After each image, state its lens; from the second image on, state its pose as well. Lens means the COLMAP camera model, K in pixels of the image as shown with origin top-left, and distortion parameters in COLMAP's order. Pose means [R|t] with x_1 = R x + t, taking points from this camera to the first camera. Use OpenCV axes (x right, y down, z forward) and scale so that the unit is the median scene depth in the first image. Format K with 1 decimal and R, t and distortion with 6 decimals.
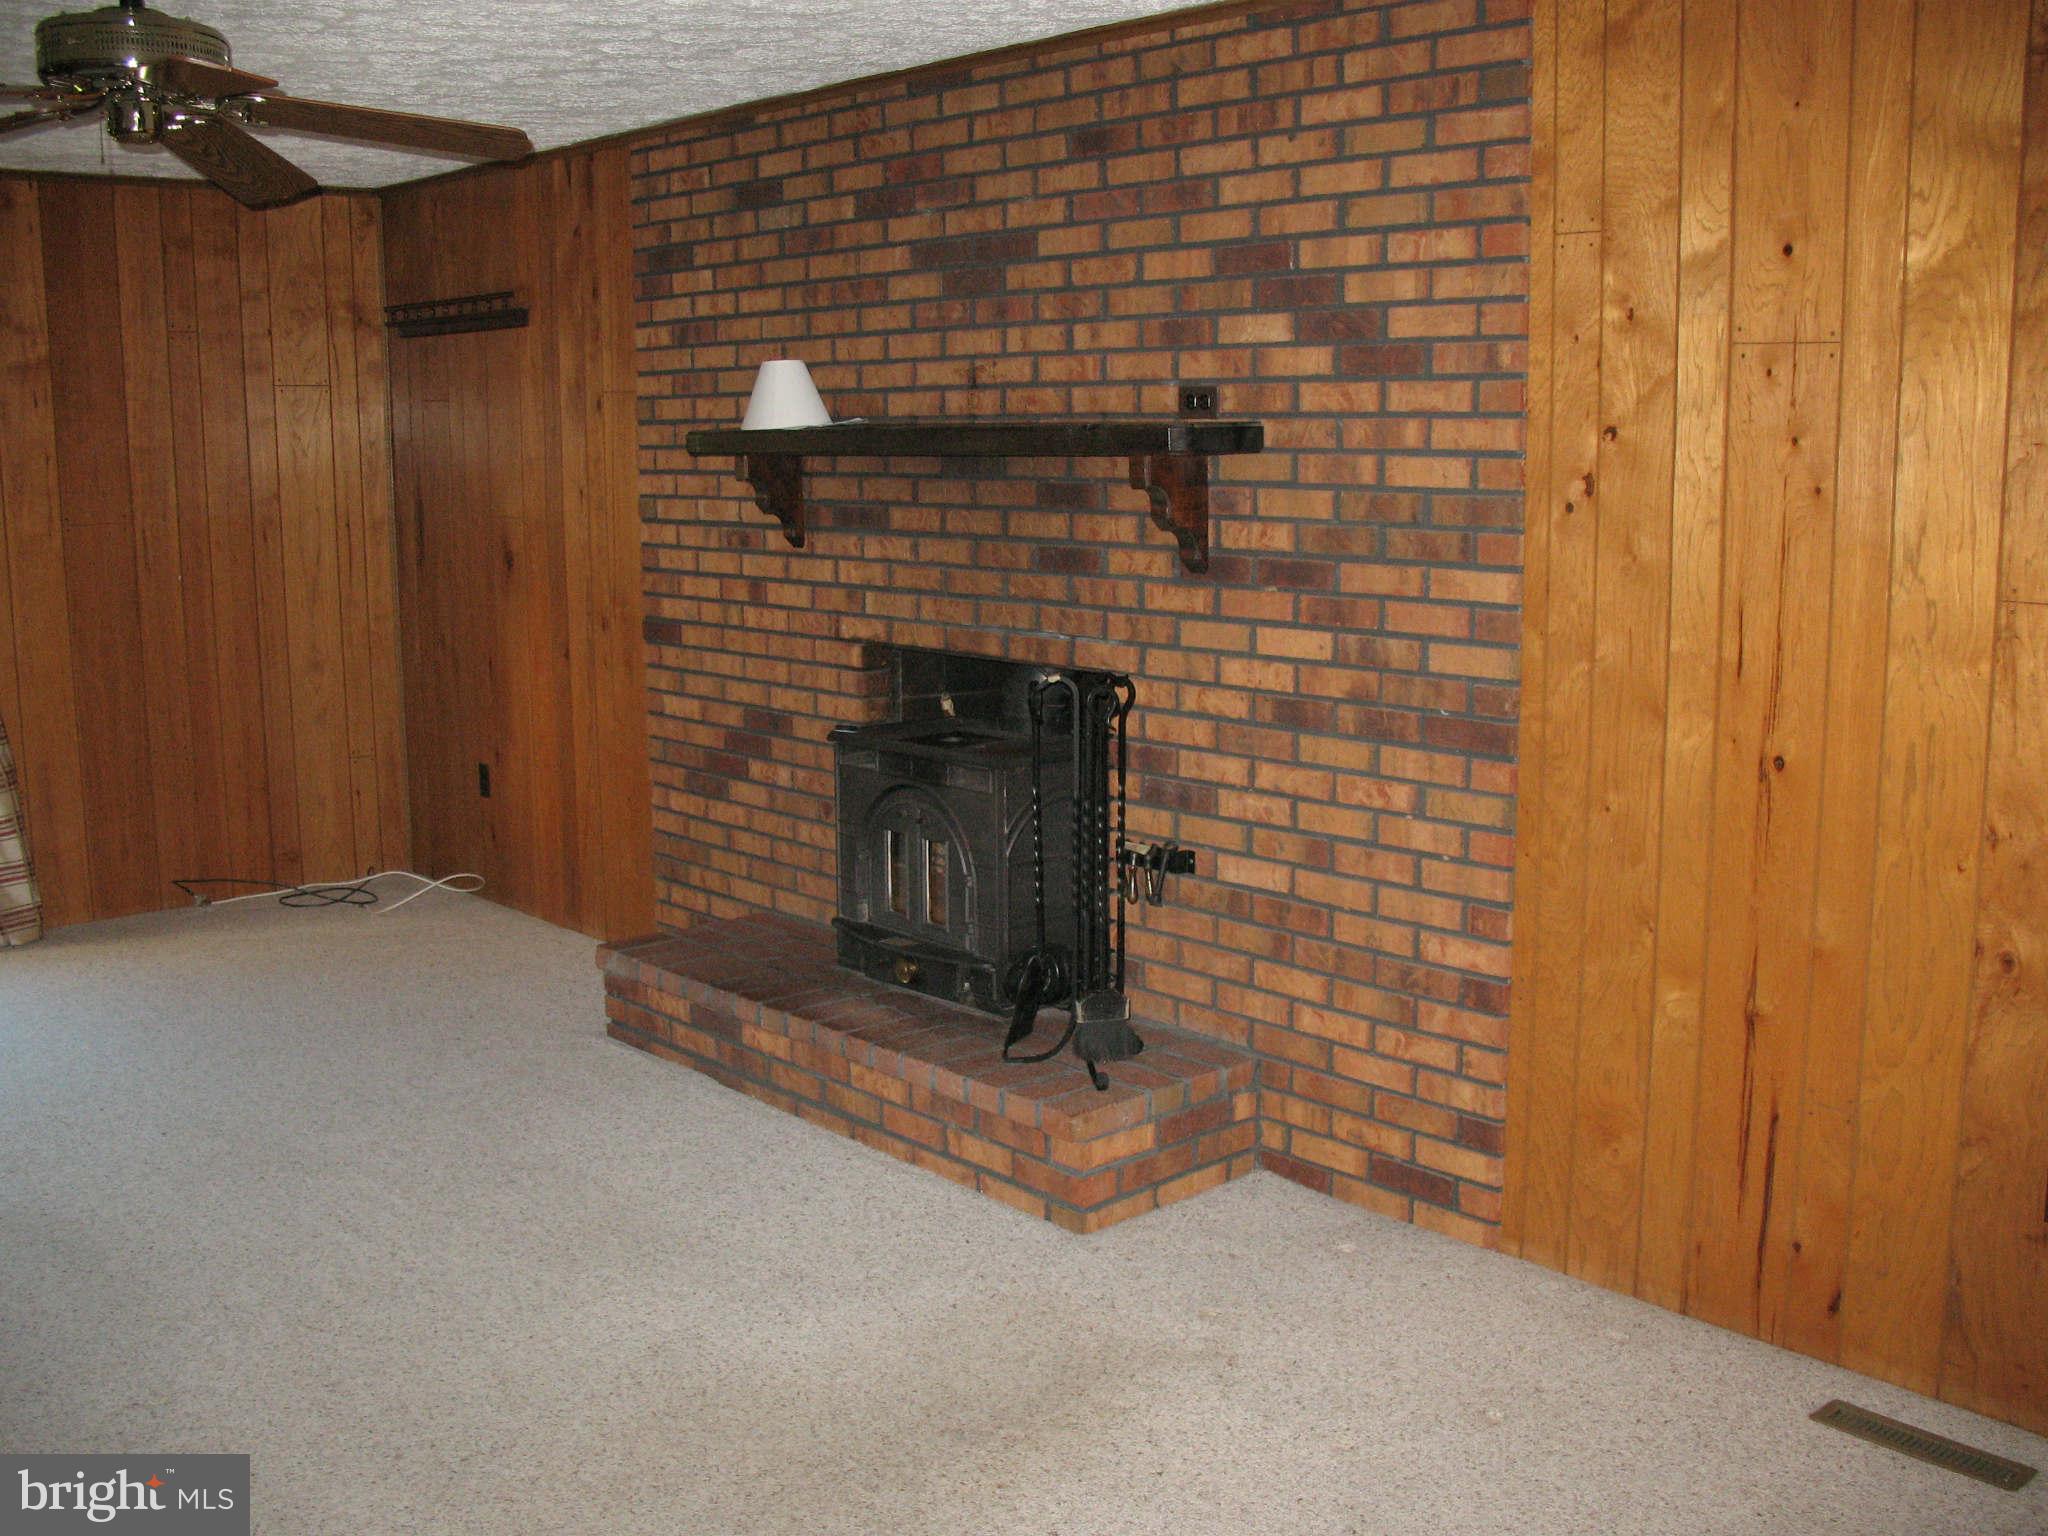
lens RADIAL K [[2144.4, 0, 1024.0], [0, 2144.4, 768.0], [0, 0, 1]] dist [-0.194126, 0.255894]
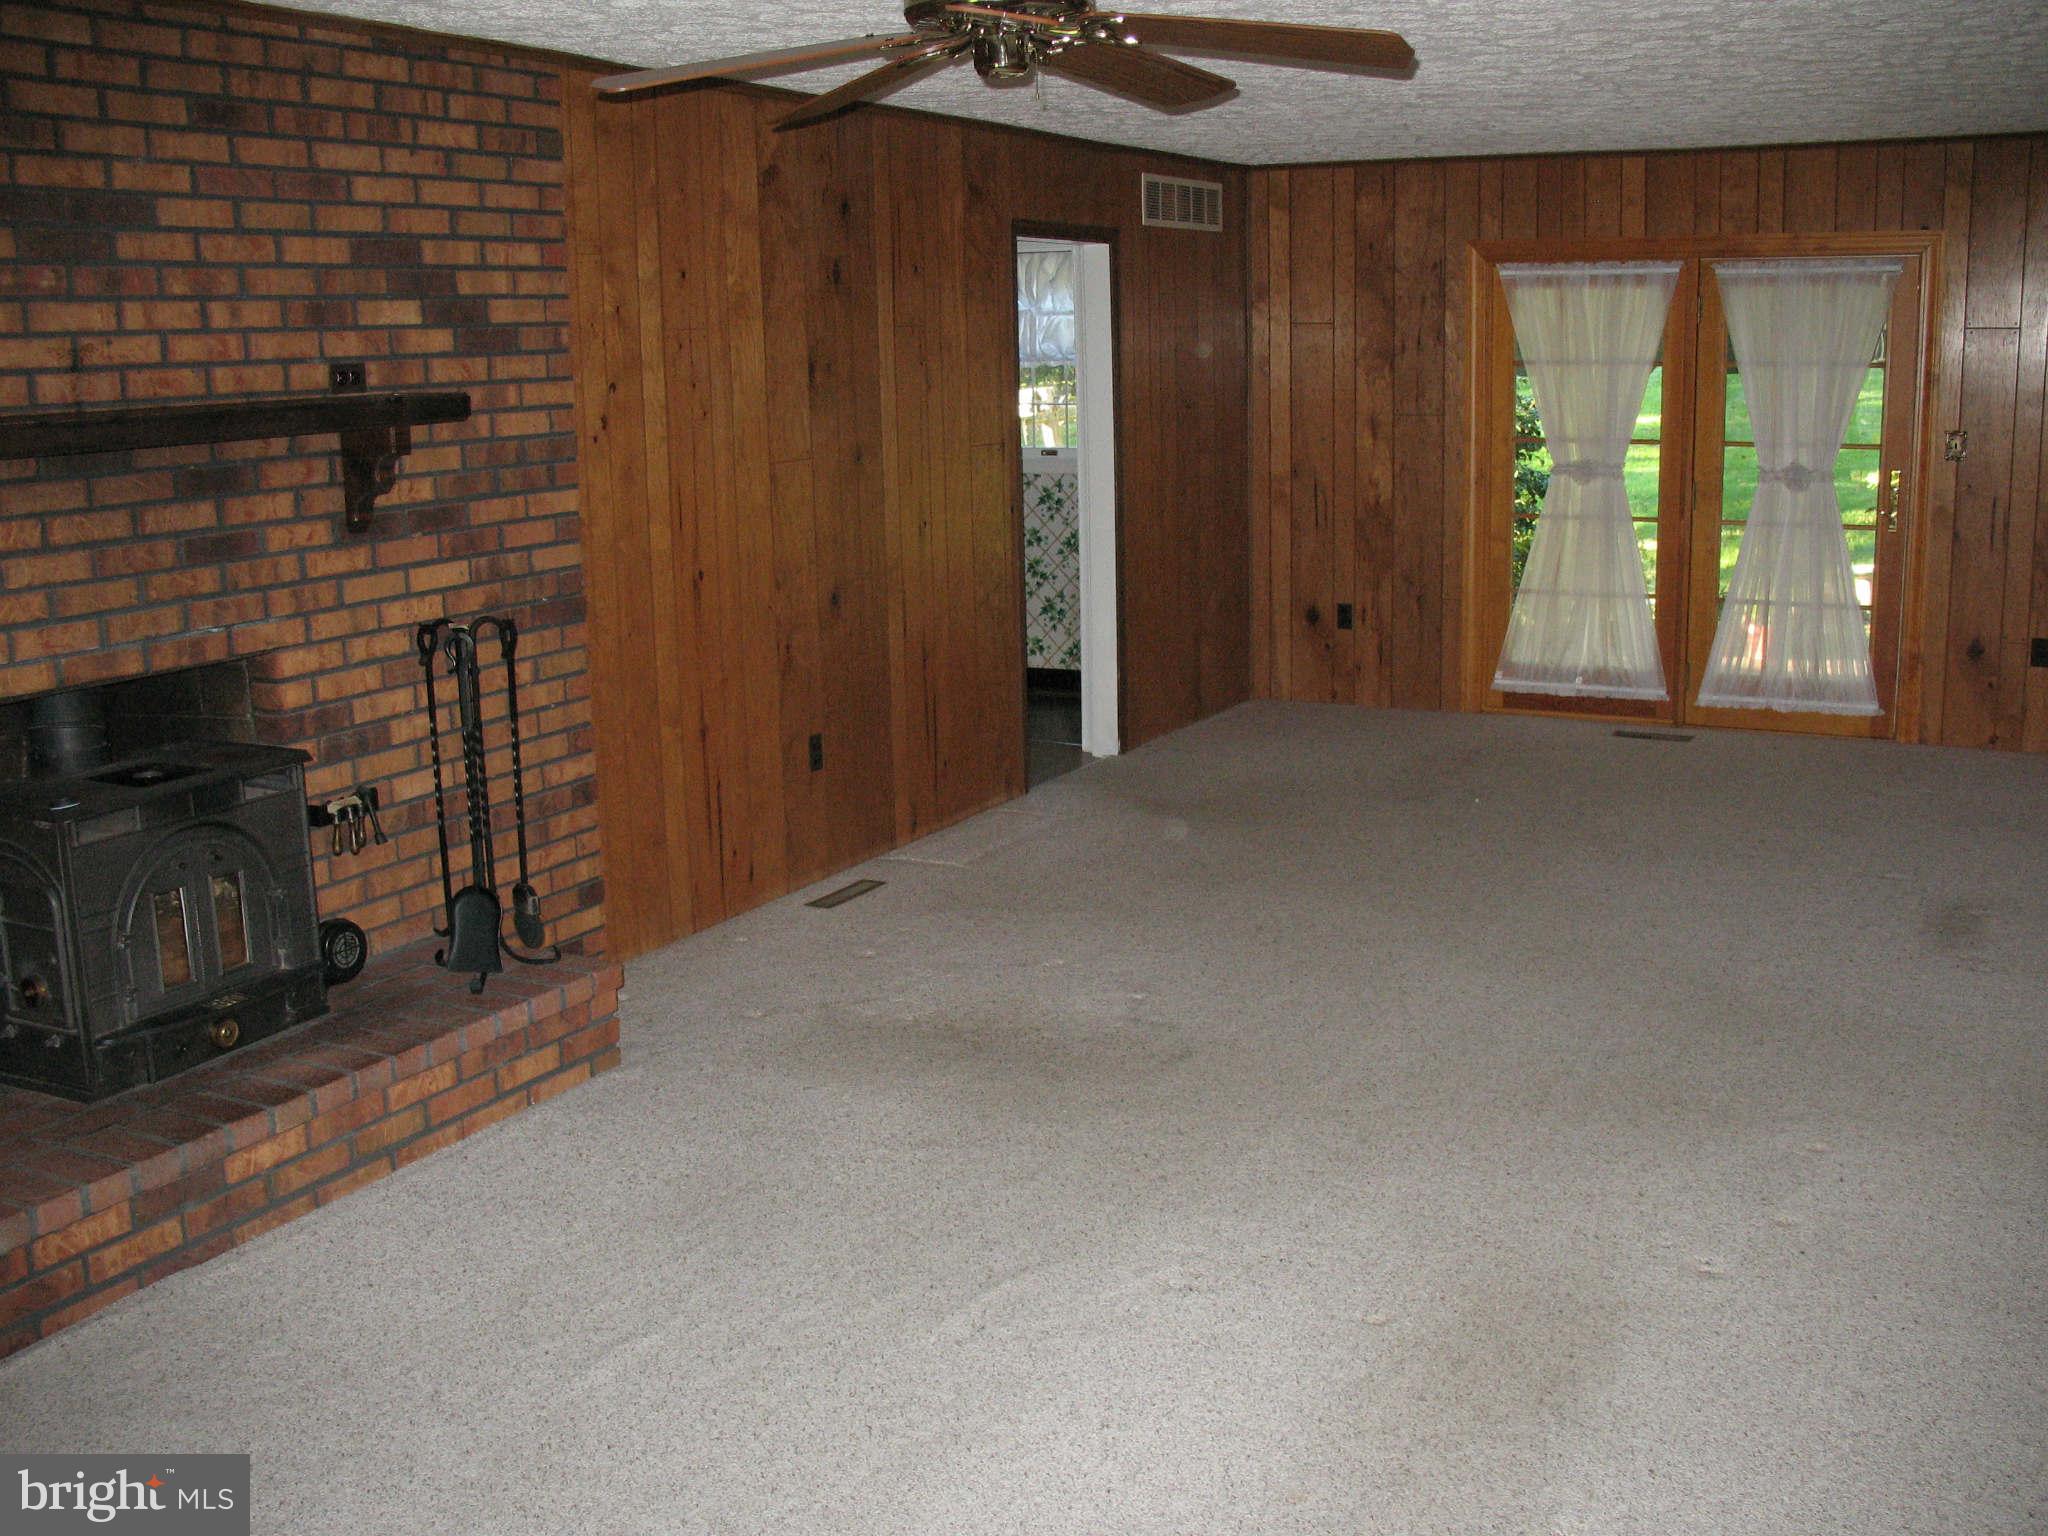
lens RADIAL K [[2144.4, 0, 1024.0], [0, 2144.4, 768.0], [0, 0, 1]] dist [-0.194126, 0.255894]
pose [[-0.362440, -0.169100, 0.916538, -1.071790], [0.174572, 0.953680, 0.244986, -0.184297], [-0.915512, 0.248795, -0.316132, 1.073685]]
